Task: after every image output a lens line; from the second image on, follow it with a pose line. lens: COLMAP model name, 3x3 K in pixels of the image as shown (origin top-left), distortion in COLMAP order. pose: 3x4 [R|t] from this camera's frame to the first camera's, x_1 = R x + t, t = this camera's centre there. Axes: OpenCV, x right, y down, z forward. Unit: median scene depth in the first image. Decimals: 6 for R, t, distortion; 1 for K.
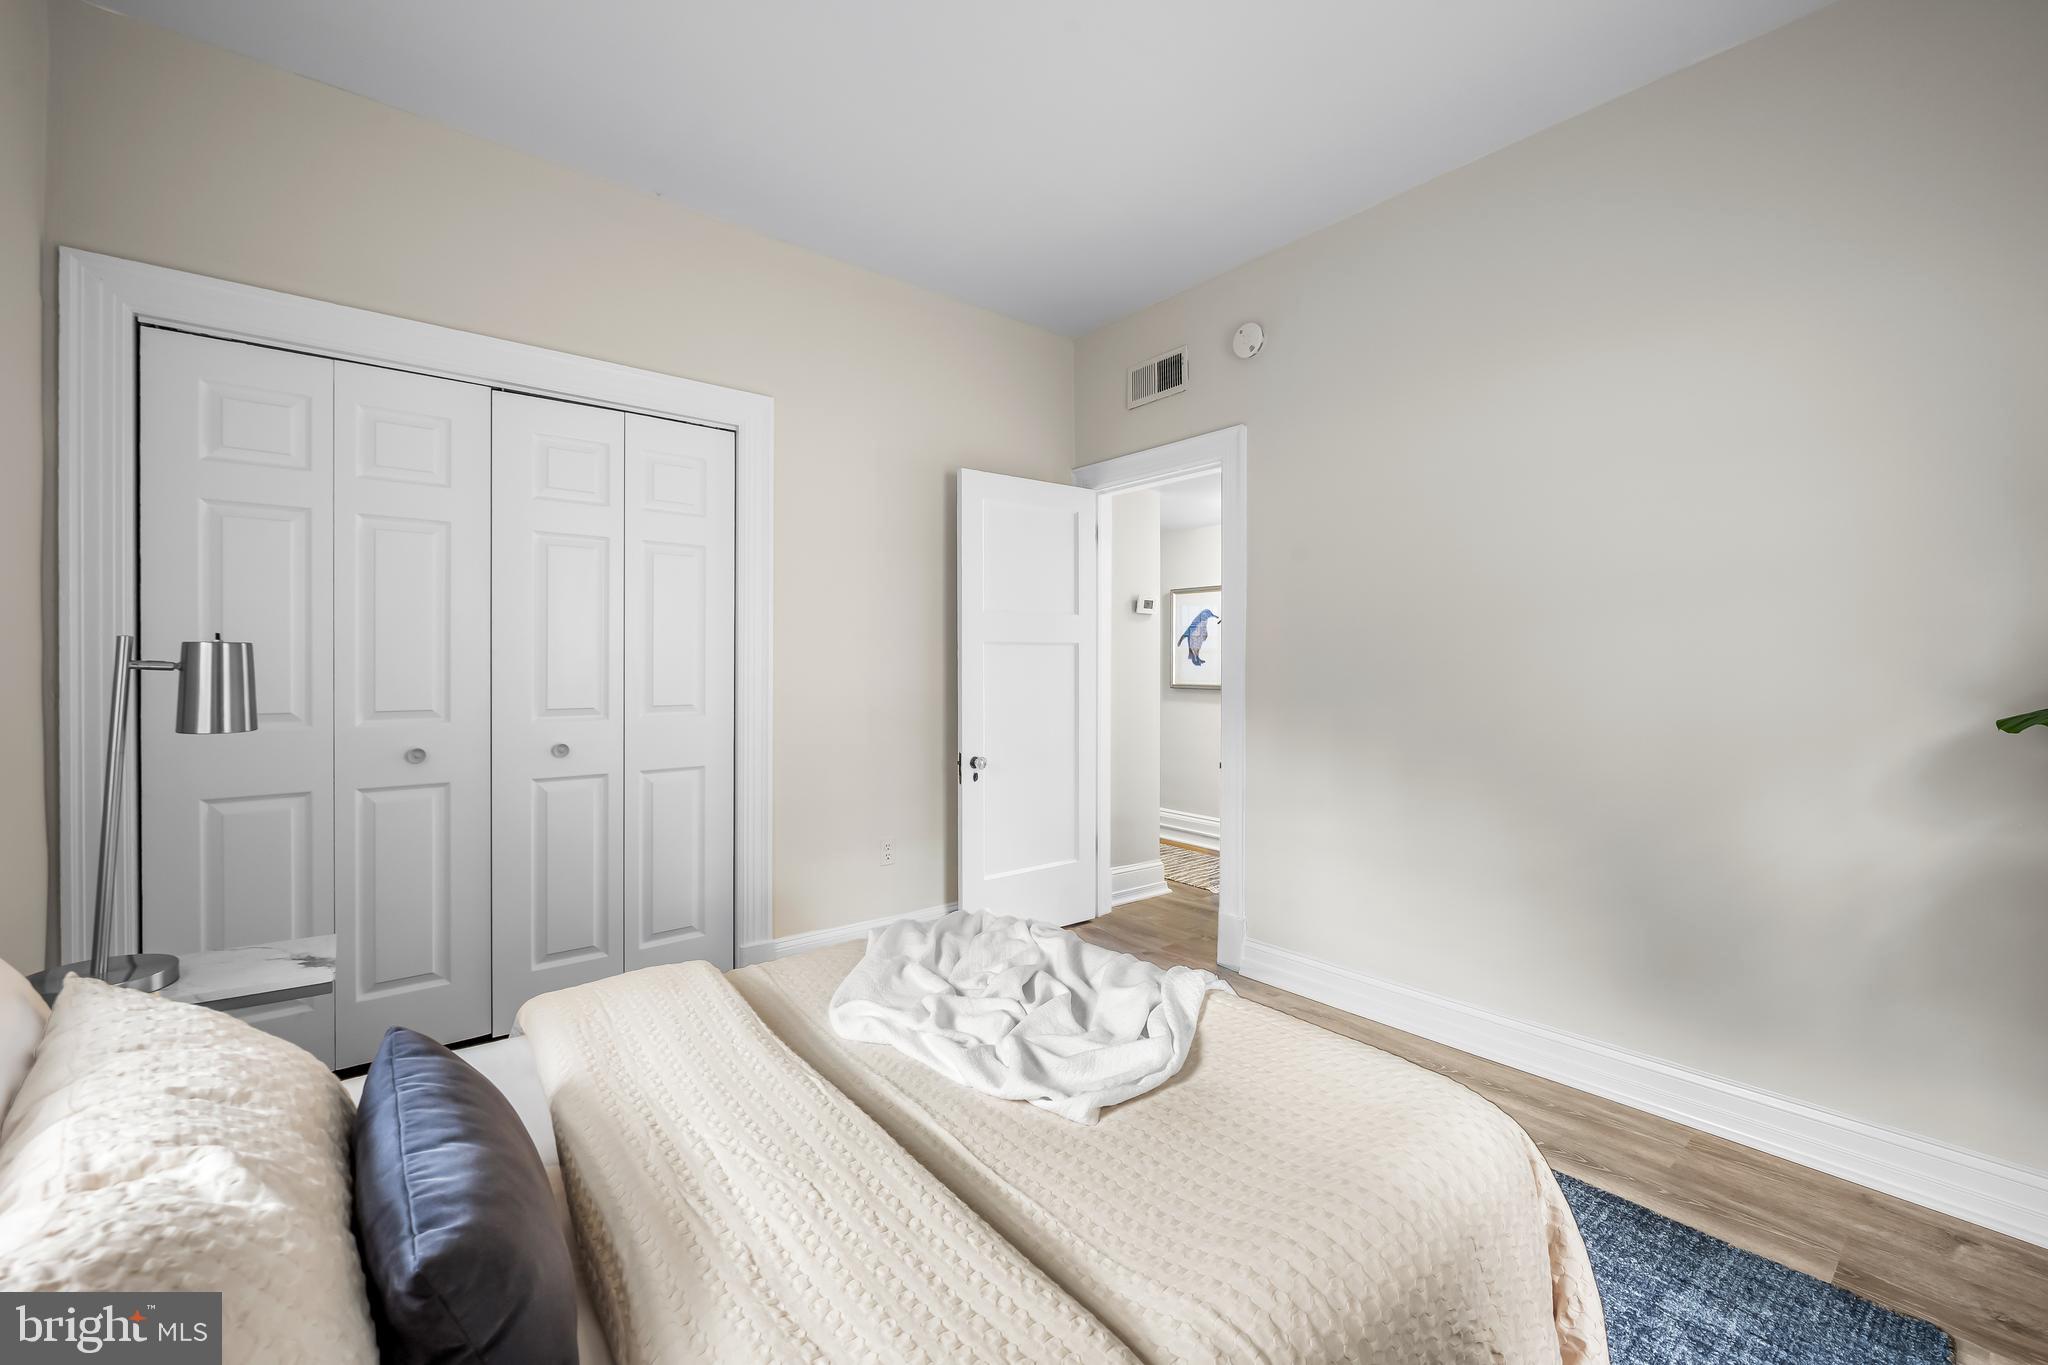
lens RADIAL K [[823.0, 0, 1033.6], [0, 823.0, 656.4], [0, 0, 1]] dist [-0.004841, 0.000175]
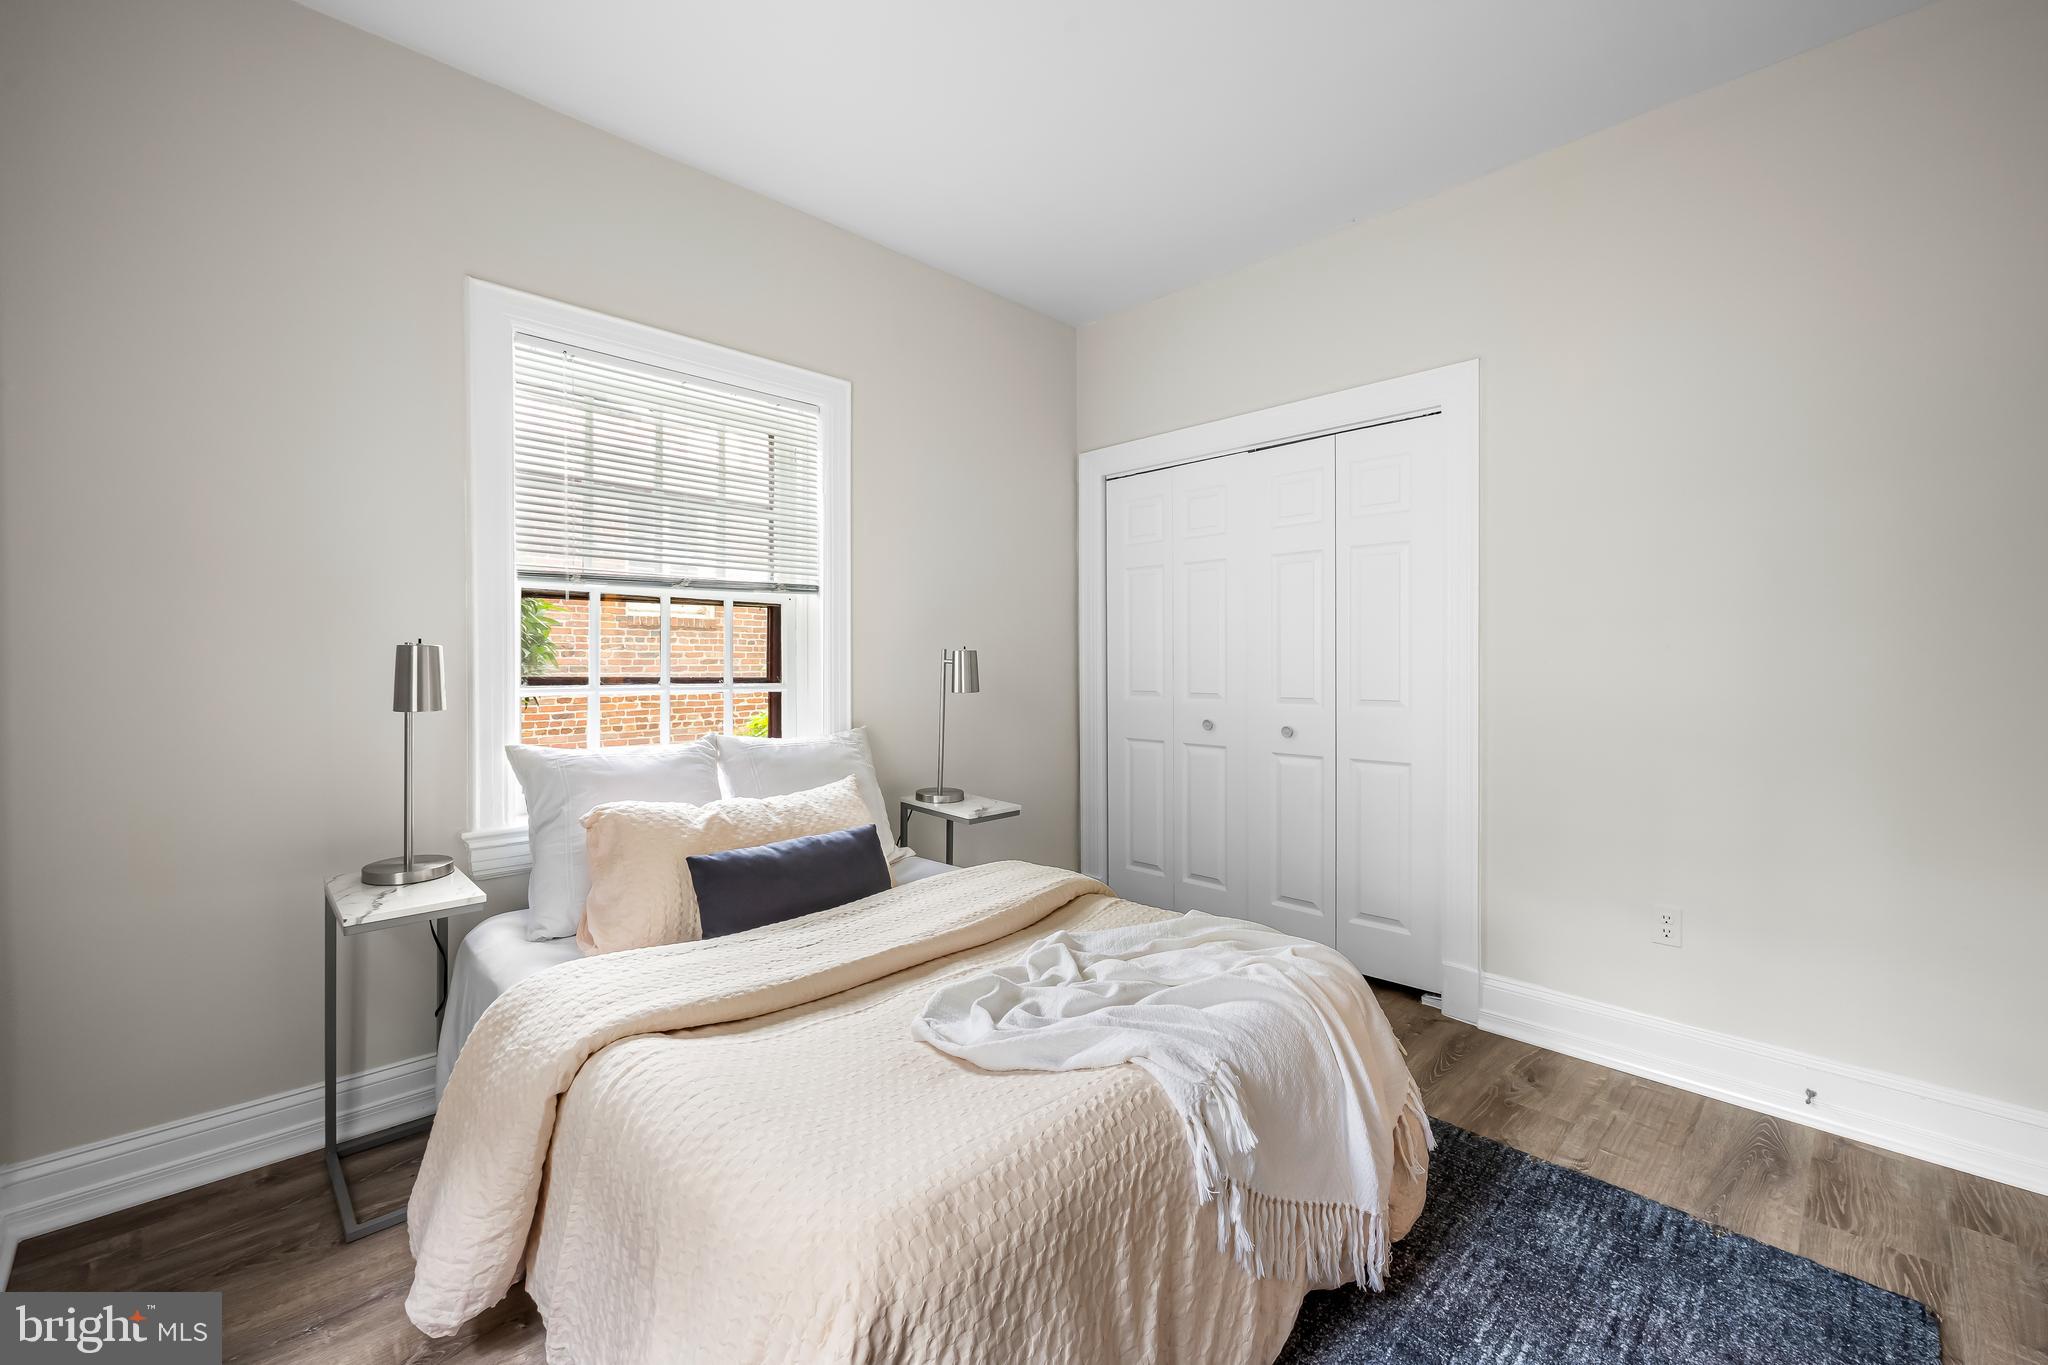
lens RADIAL K [[823.0, 0, 1033.6], [0, 823.0, 656.4], [0, 0, 1]] dist [-0.004841, 0.000175]
pose [[0.098769, -0.009552, -0.995065, 0.651844], [0.010543, 0.999908, -0.008552, 0.010305], [0.995055, -0.009647, 0.098860, 0.551503]]
